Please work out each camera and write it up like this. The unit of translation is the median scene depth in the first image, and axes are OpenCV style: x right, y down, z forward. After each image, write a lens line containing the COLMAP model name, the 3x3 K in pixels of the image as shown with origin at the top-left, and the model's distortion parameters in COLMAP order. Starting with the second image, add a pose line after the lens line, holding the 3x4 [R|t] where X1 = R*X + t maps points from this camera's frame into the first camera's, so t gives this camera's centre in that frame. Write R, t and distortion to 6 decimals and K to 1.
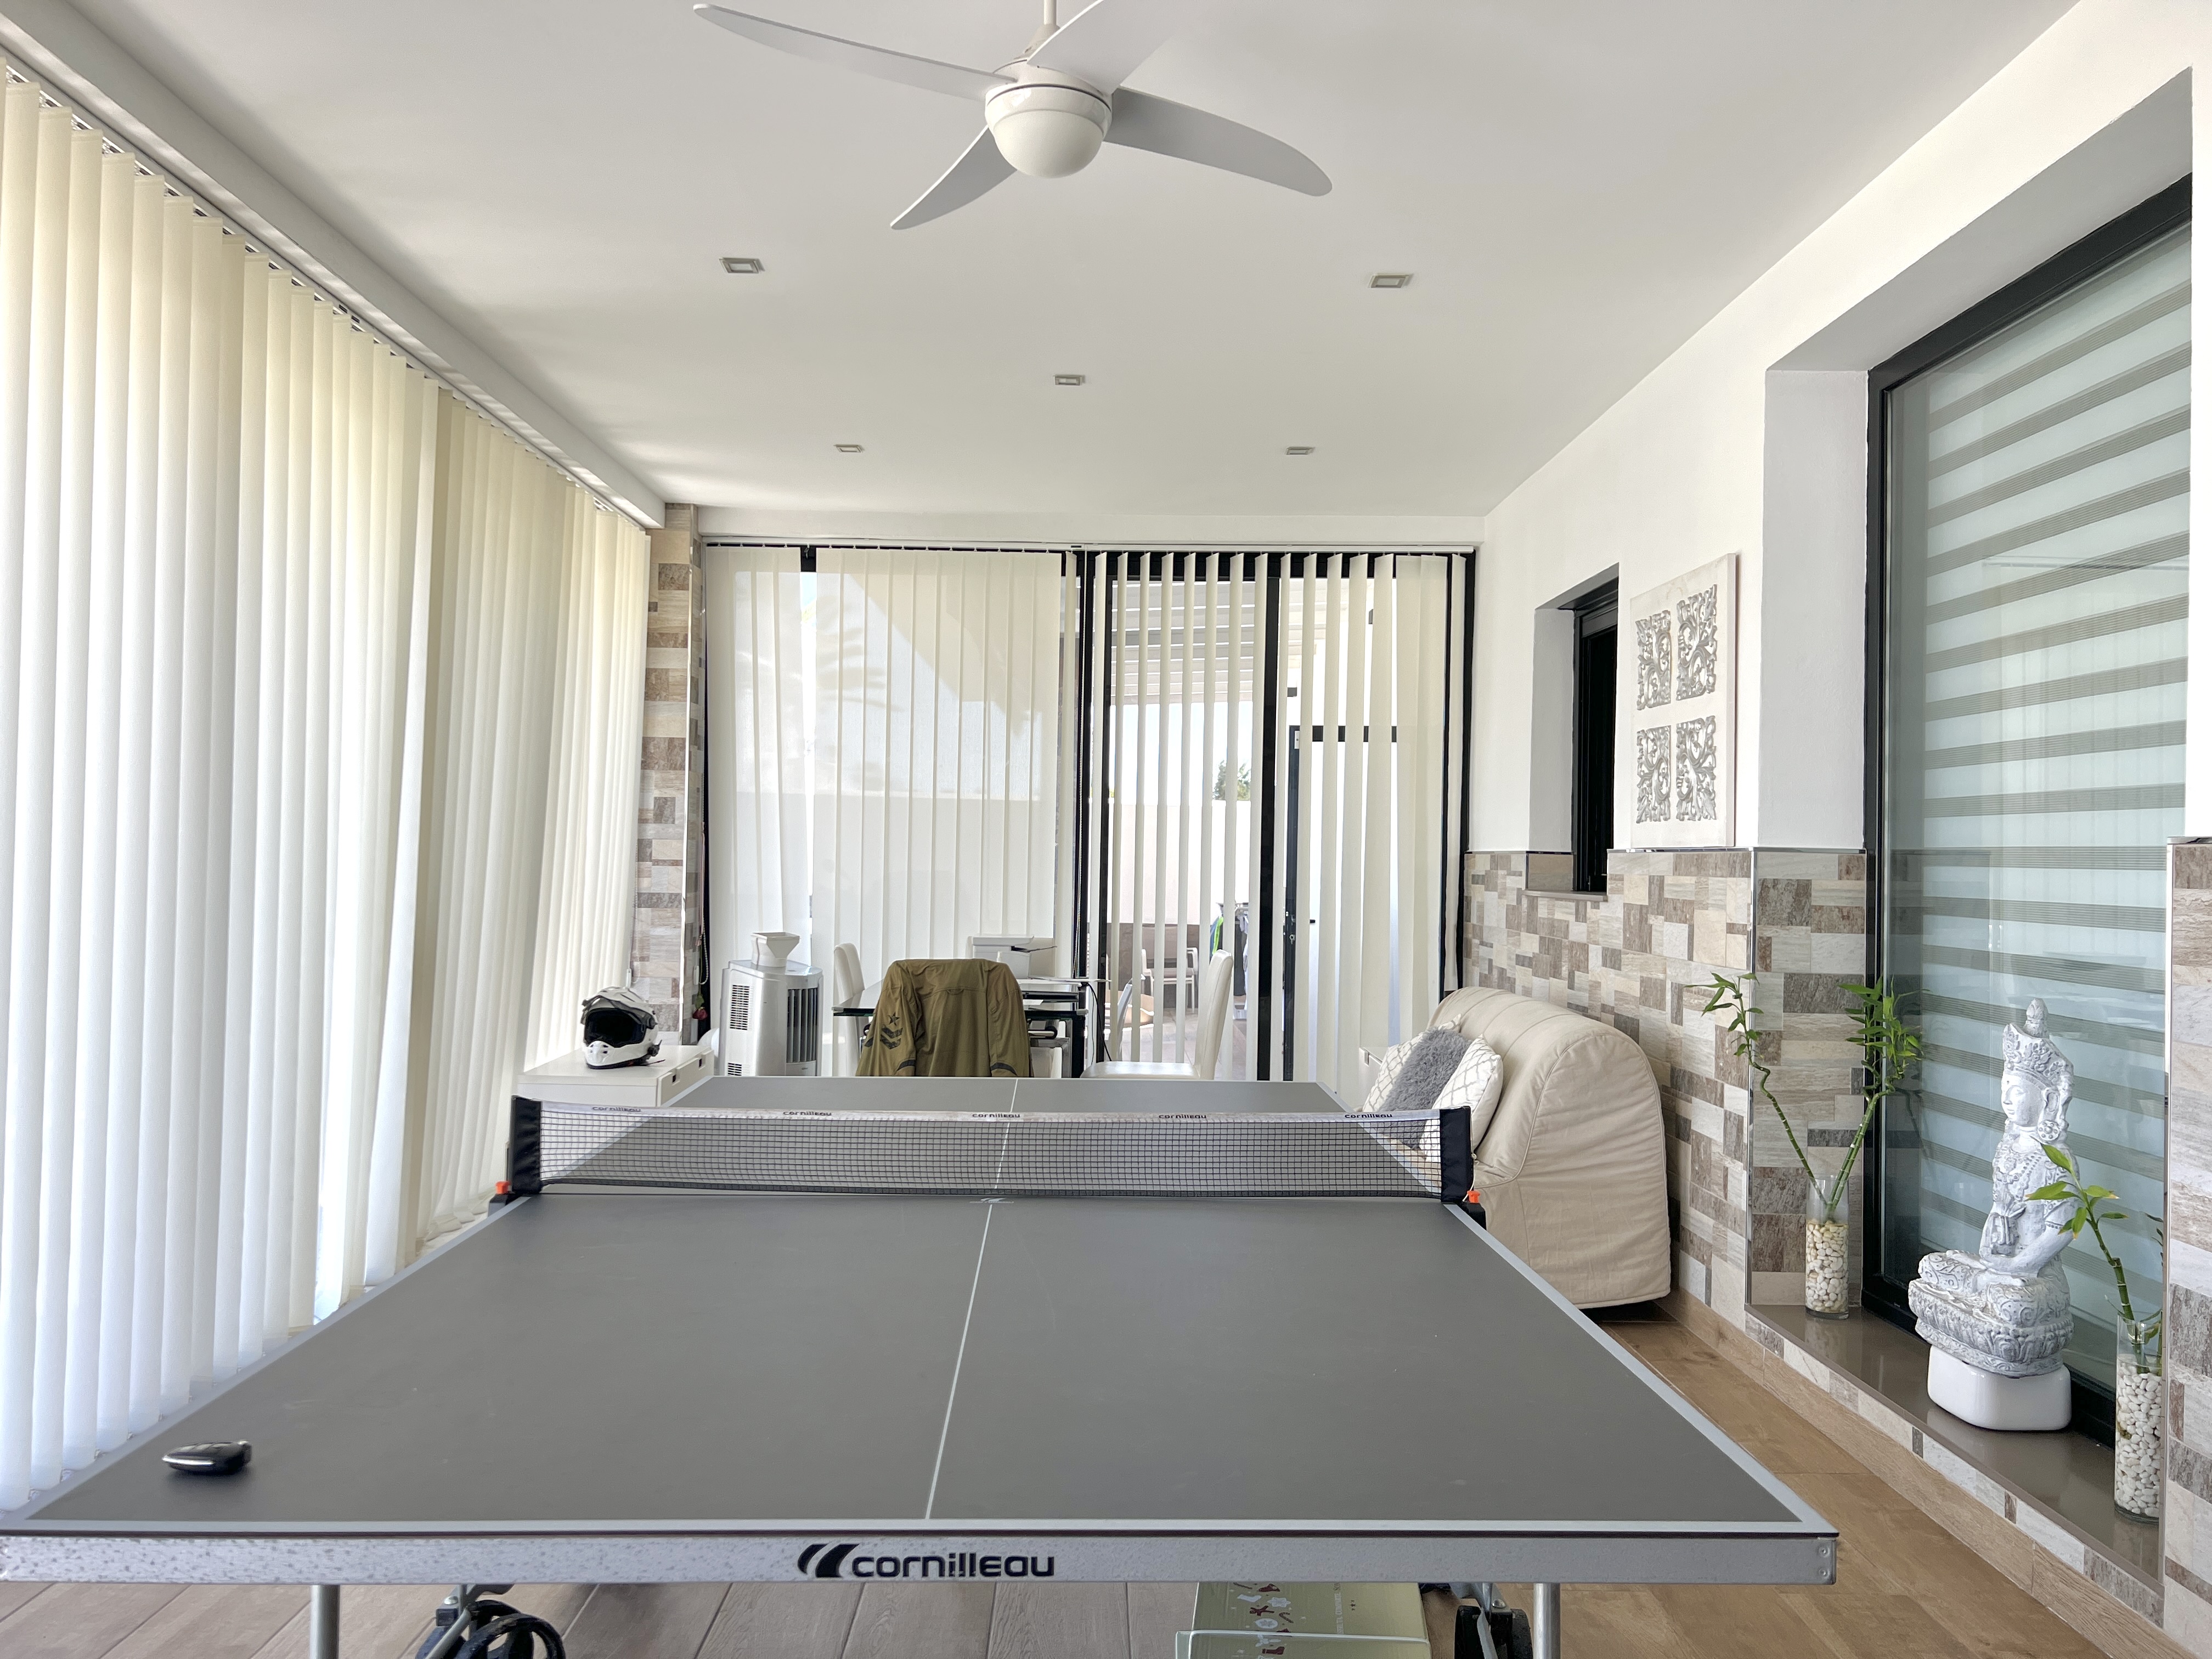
lens RADIAL K [[1656.7, 0, 1116.4], [0, 1656.7, 838.4], [0, 0, 1]] dist [0.045273, -0.051690]
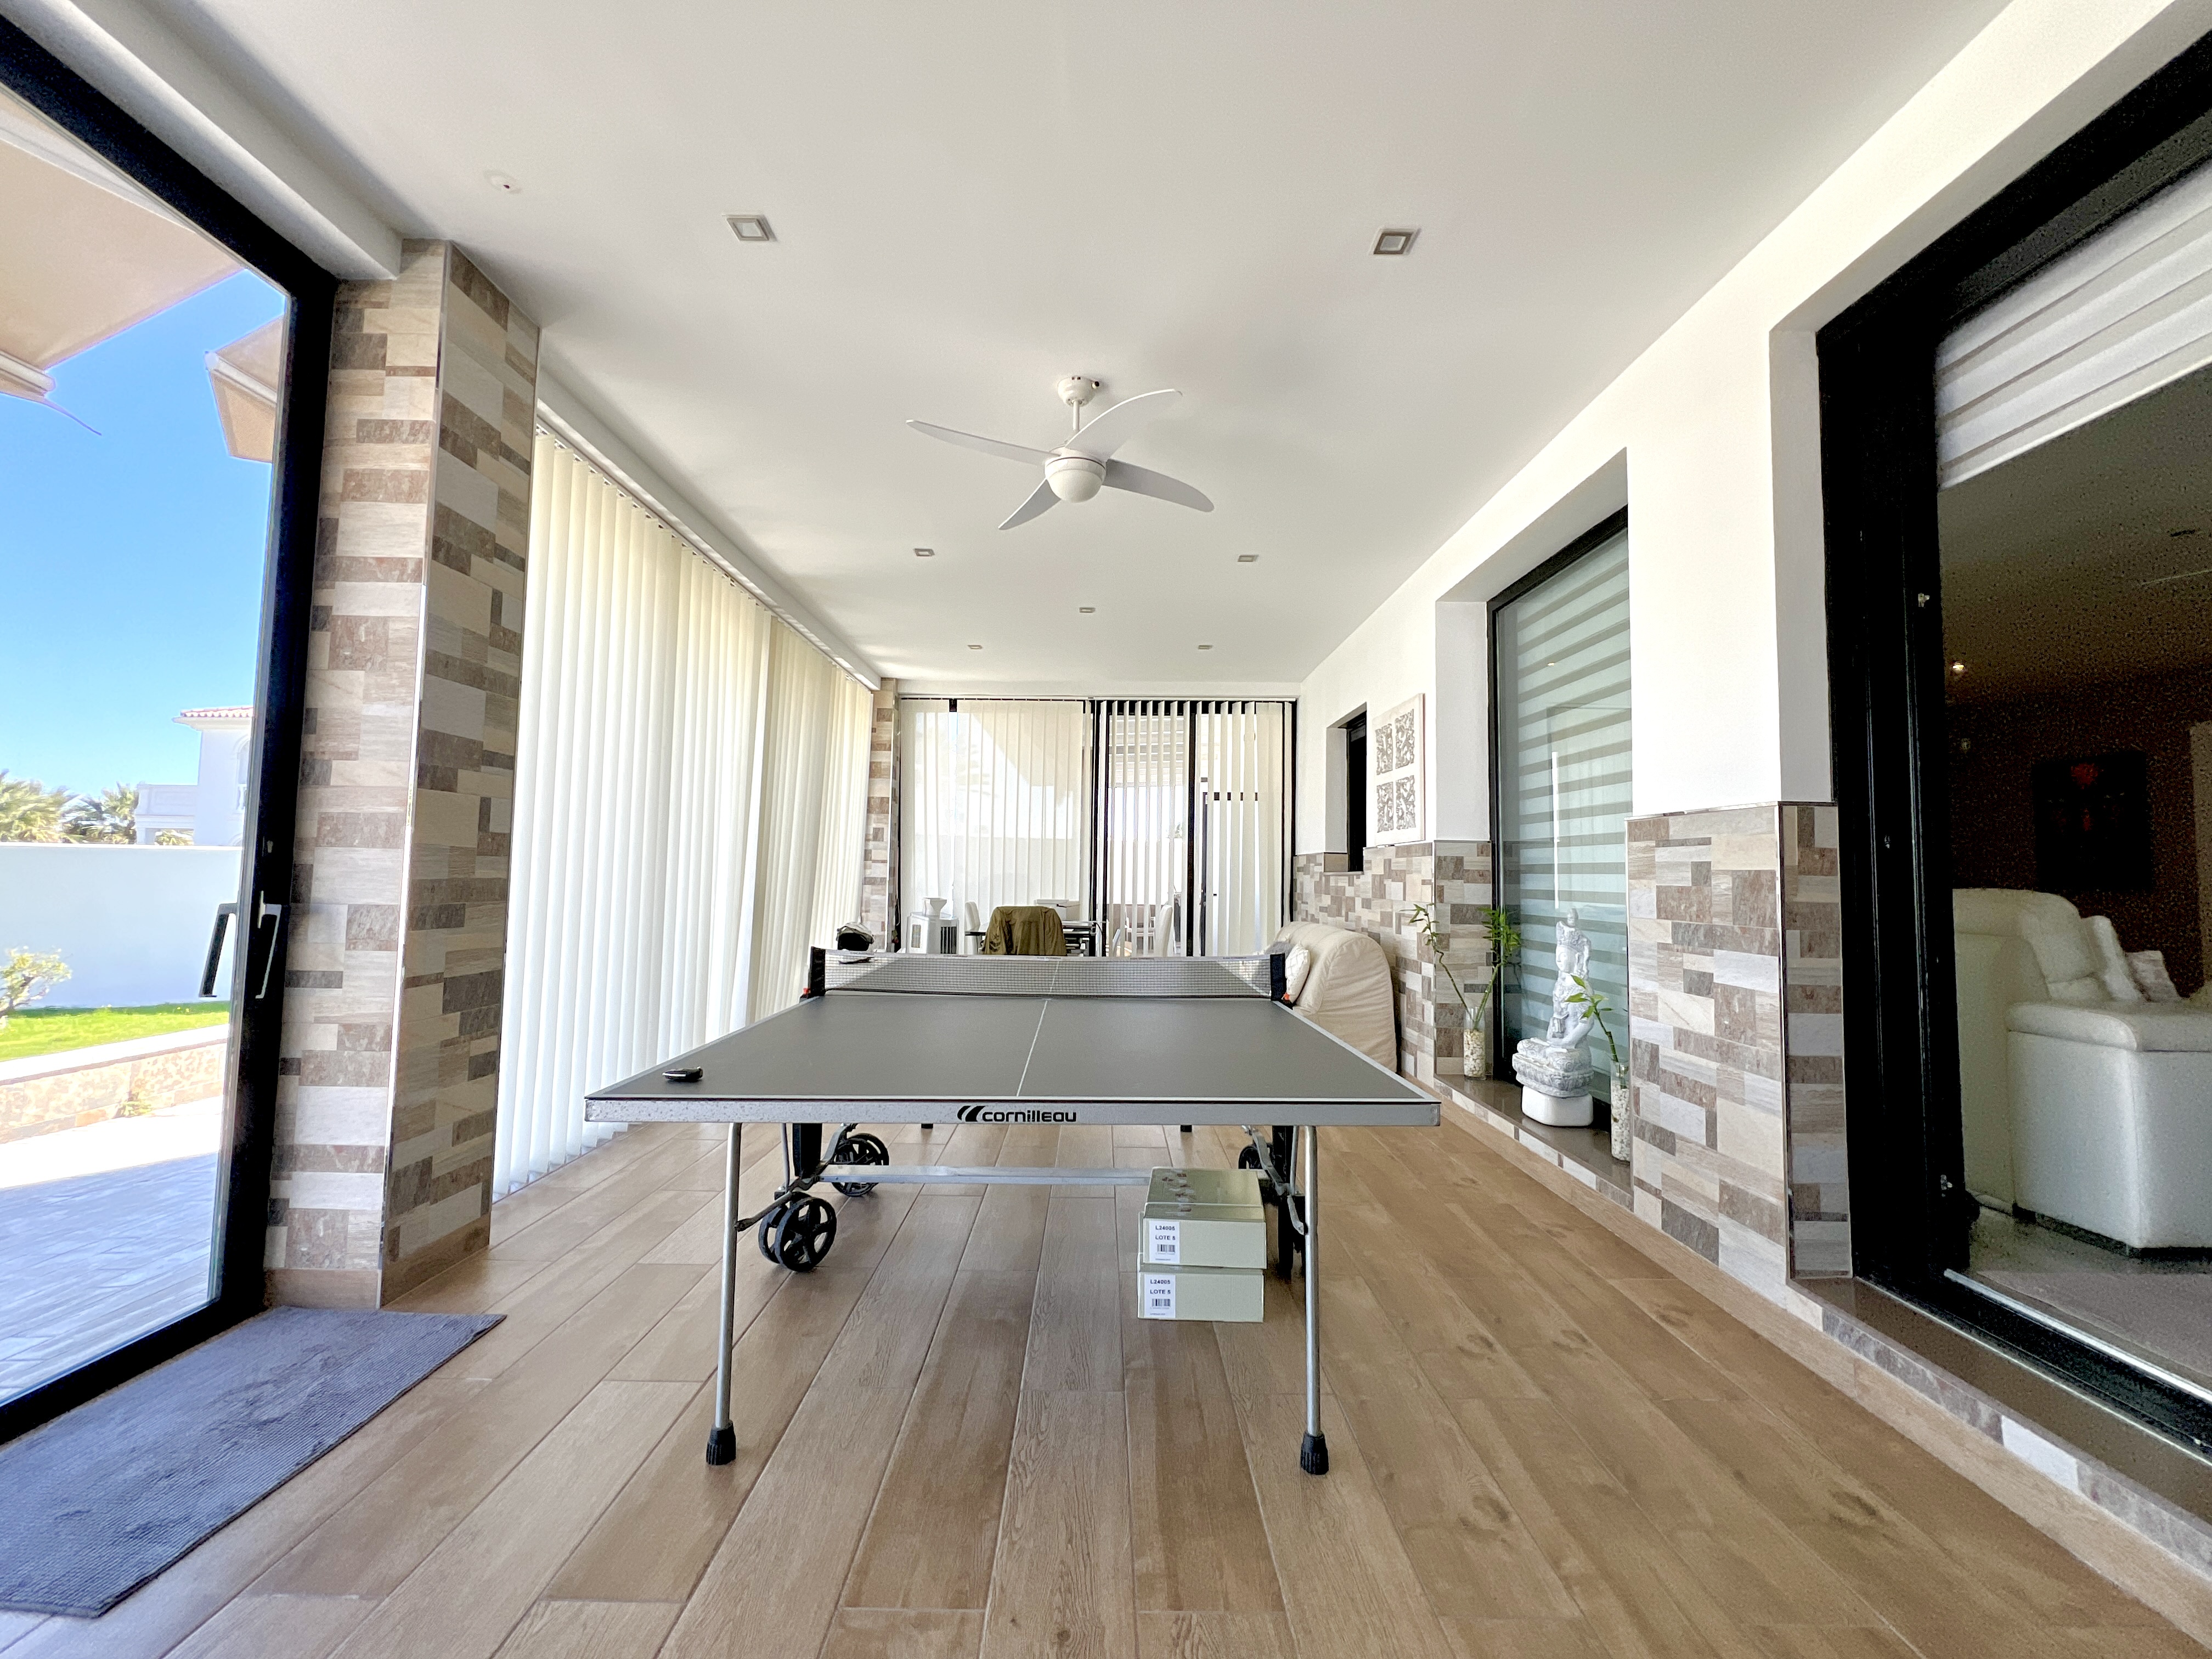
lens RADIAL K [[888.0, 0, 1105.9], [0, 888.0, 824.0], [0, 0, 1]] dist [0.000394, 0.000044]
pose [[0.999958, -0.001591, -0.008986, 0.003595], [0.001155, 0.998830, -0.048351, 0.033751], [0.009052, 0.048339, 0.998790, -0.048939]]
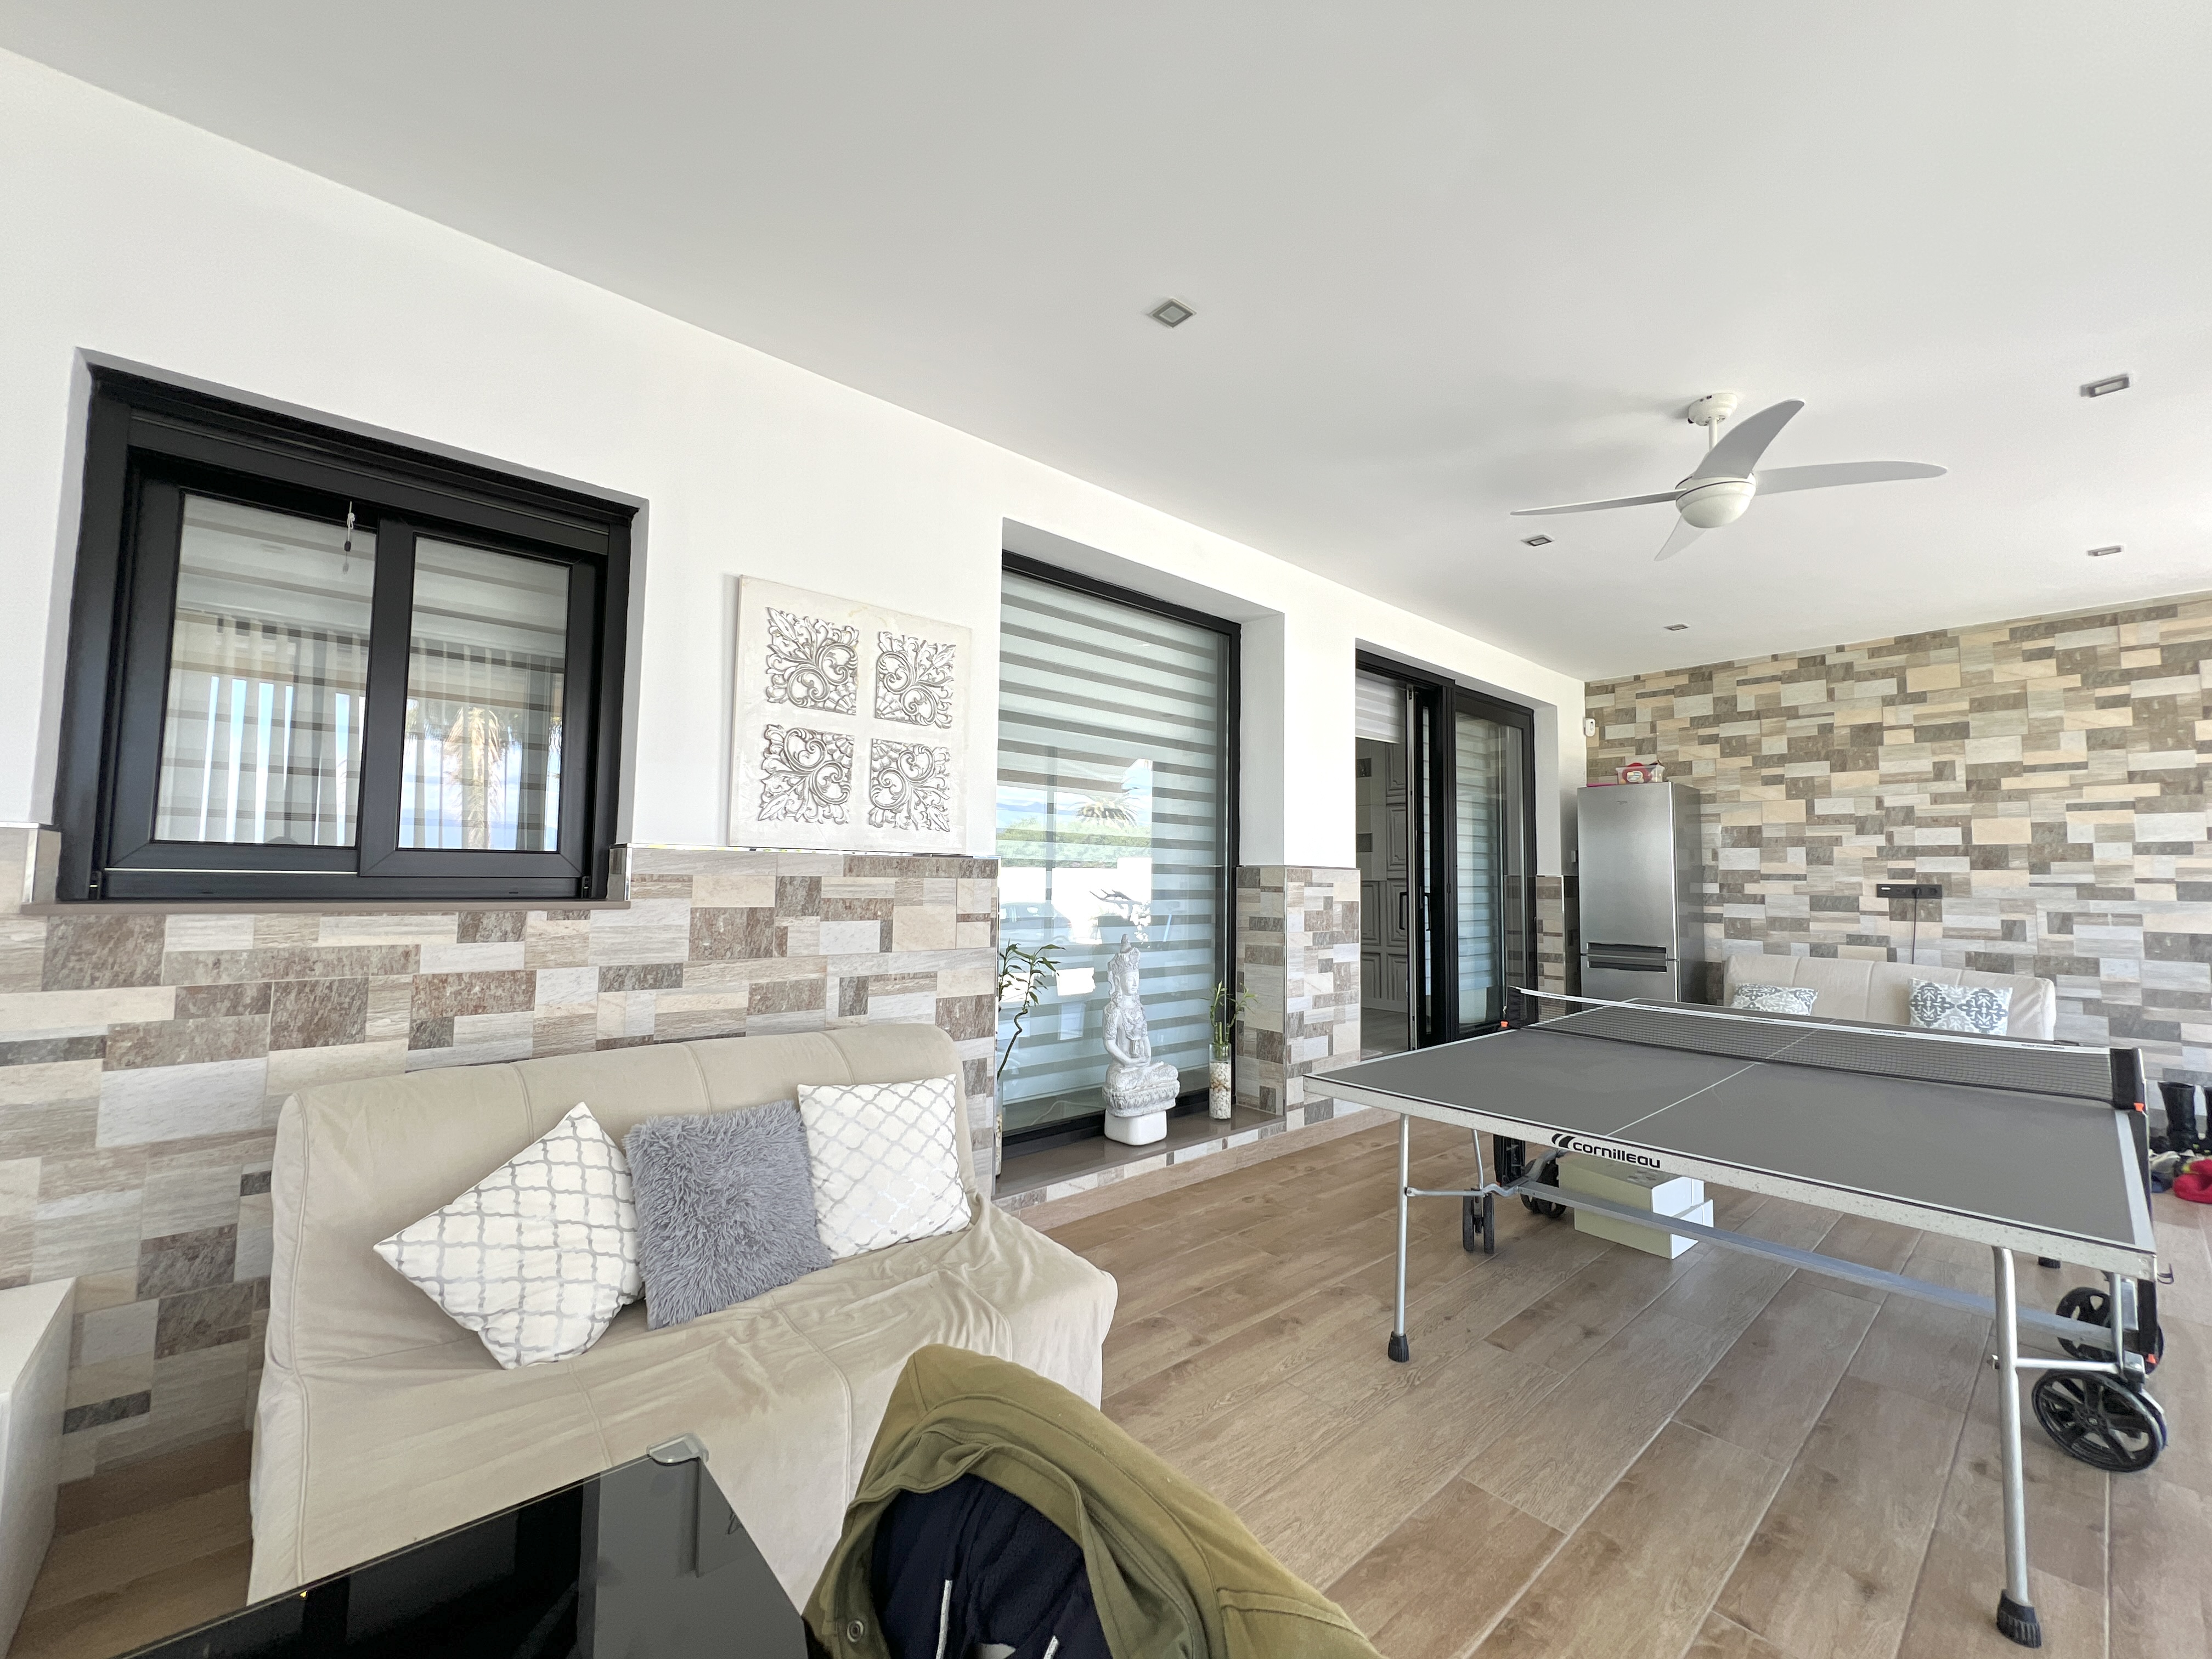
lens RADIAL K [[888.0, 0, 1105.9], [0, 888.0, 824.0], [0, 0, 1]] dist [0.000394, 0.000044]
pose [[-0.647495, 0.018319, 0.761850, -0.213468], [-0.036631, 0.997807, -0.055125, 0.014791], [-0.761189, -0.063601, -0.645404, 1.291793]]
